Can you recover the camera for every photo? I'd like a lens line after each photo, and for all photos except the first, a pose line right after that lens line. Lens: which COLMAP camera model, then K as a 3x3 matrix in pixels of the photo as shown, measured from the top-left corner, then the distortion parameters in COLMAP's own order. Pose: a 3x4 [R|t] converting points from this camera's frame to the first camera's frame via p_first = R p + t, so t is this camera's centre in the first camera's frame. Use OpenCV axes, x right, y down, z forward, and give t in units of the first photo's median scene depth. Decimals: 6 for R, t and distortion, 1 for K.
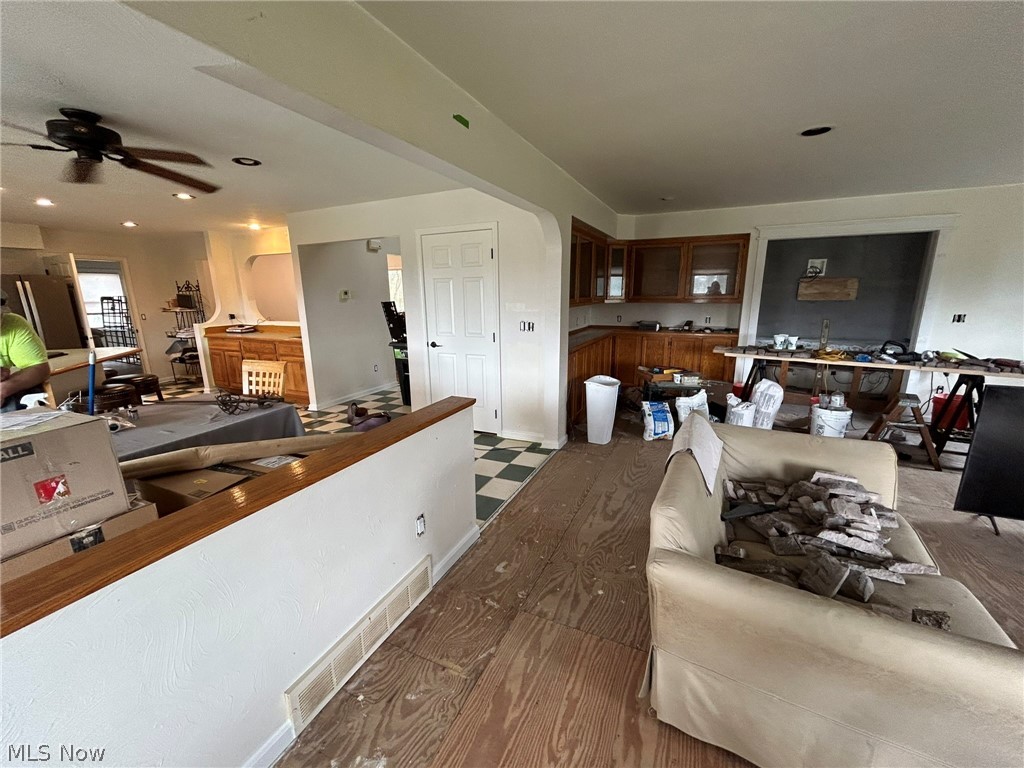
lens RADIAL K [[414.7, 0, 507.7], [0, 414.7, 387.9], [0, 0, 1]] dist [-0.000948, 0.000282]
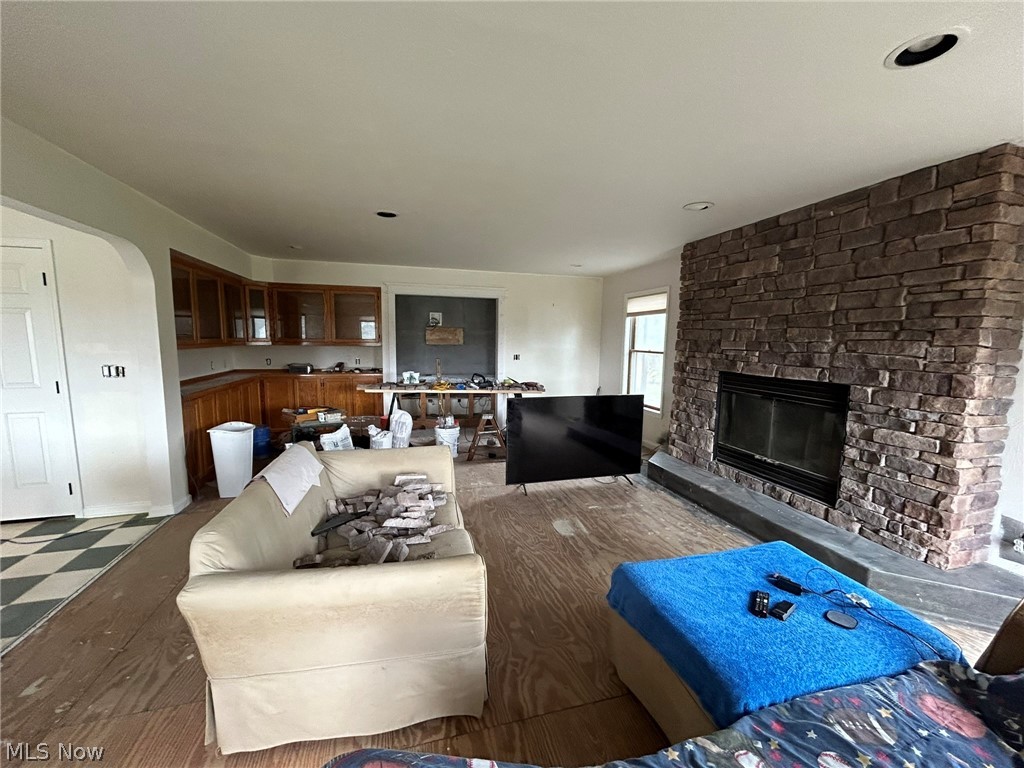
lens RADIAL K [[414.7, 0, 507.7], [0, 414.7, 387.9], [0, 0, 1]] dist [-0.000948, 0.000282]
pose [[0.757488, -0.058398, 0.650232, 0.099981], [0.126100, 0.990323, -0.057958, 0.026823], [-0.640555, 0.125897, 0.757522, -0.102995]]
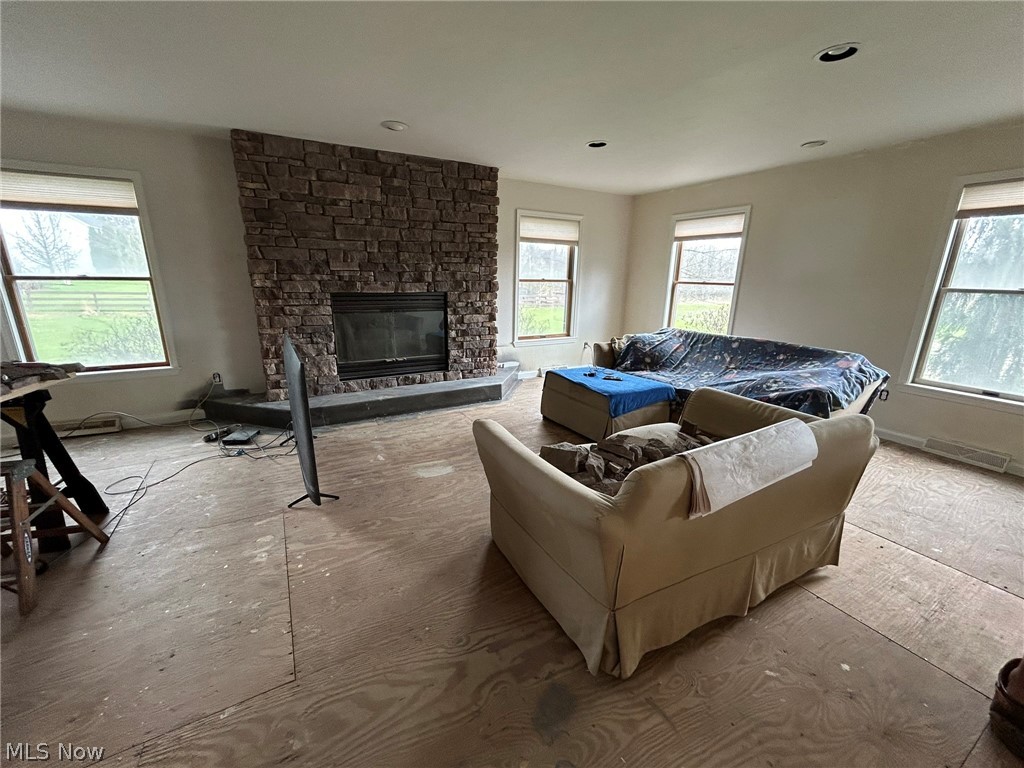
lens RADIAL K [[414.7, 0, 507.7], [0, 414.7, 387.9], [0, 0, 1]] dist [-0.000948, 0.000282]
pose [[-0.812283, -0.155055, 0.562276, 0.191555], [0.126317, 0.894372, 0.429118, -0.171273], [-0.569421, 0.419590, -0.706898, 0.853241]]
